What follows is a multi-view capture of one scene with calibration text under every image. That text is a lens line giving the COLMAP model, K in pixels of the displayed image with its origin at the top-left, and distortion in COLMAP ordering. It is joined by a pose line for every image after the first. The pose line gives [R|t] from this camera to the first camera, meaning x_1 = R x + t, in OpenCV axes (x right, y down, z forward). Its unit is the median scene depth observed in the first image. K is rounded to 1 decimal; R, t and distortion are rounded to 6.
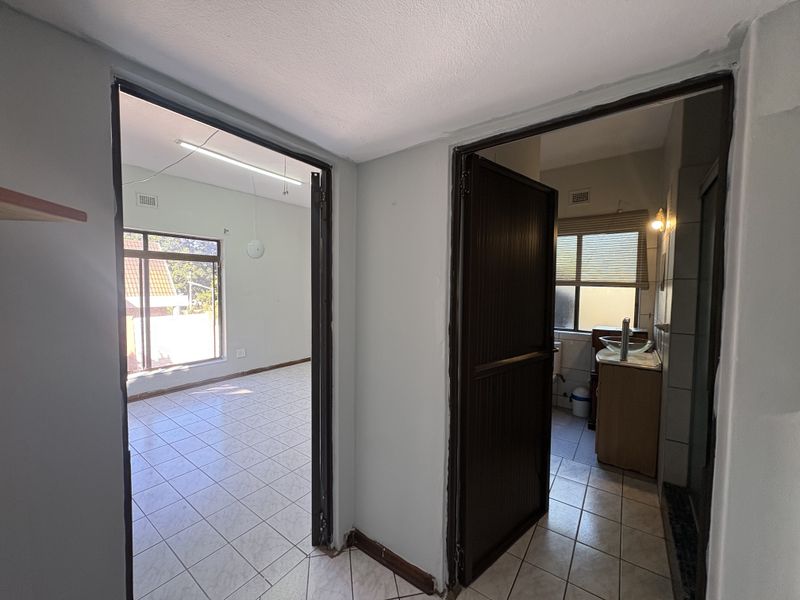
lens RADIAL K [[320.0, 0, 397.7], [0, 320.0, 302.0], [0, 0, 1]] dist [-0.001631, 0.000803]
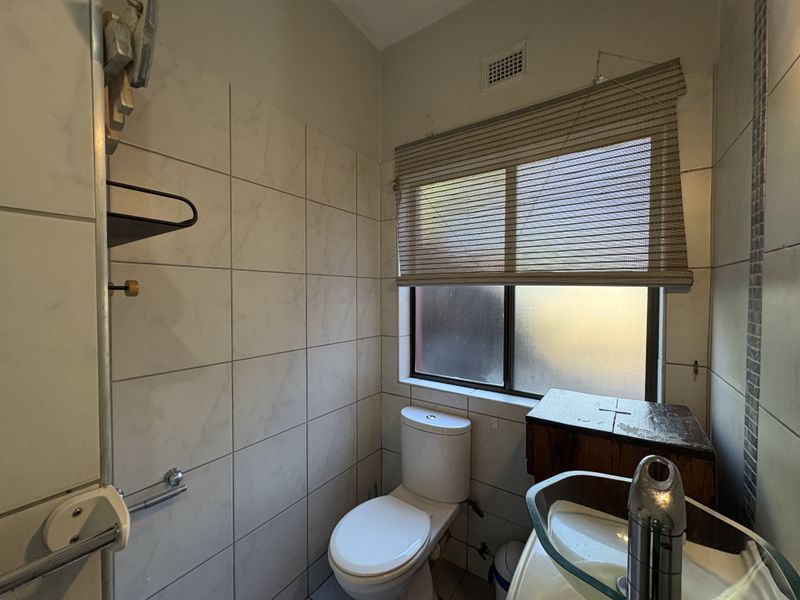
lens RADIAL K [[320.0, 0, 401.3], [0, 320.0, 298.1], [0, 0, 1]] dist [-0.001631, 0.000803]
pose [[0.999925, -0.010958, 0.005528, 0.448381], [0.011097, 0.999606, -0.025766, -0.024613], [-0.005244, 0.025826, 0.999653, 0.622745]]
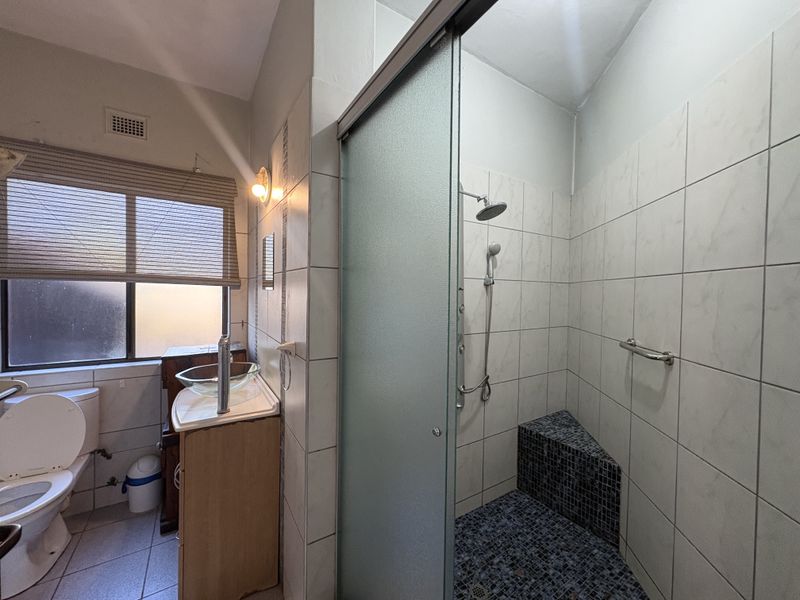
lens RADIAL K [[320.0, 0, 398.6], [0, 320.0, 299.6], [0, 0, 1]] dist [-0.001631, 0.000803]
pose [[0.367348, -0.022237, 0.929818, 0.218913], [0.033270, 0.999389, 0.010756, -0.009112], [-0.929488, 0.026984, 0.367863, 0.365332]]
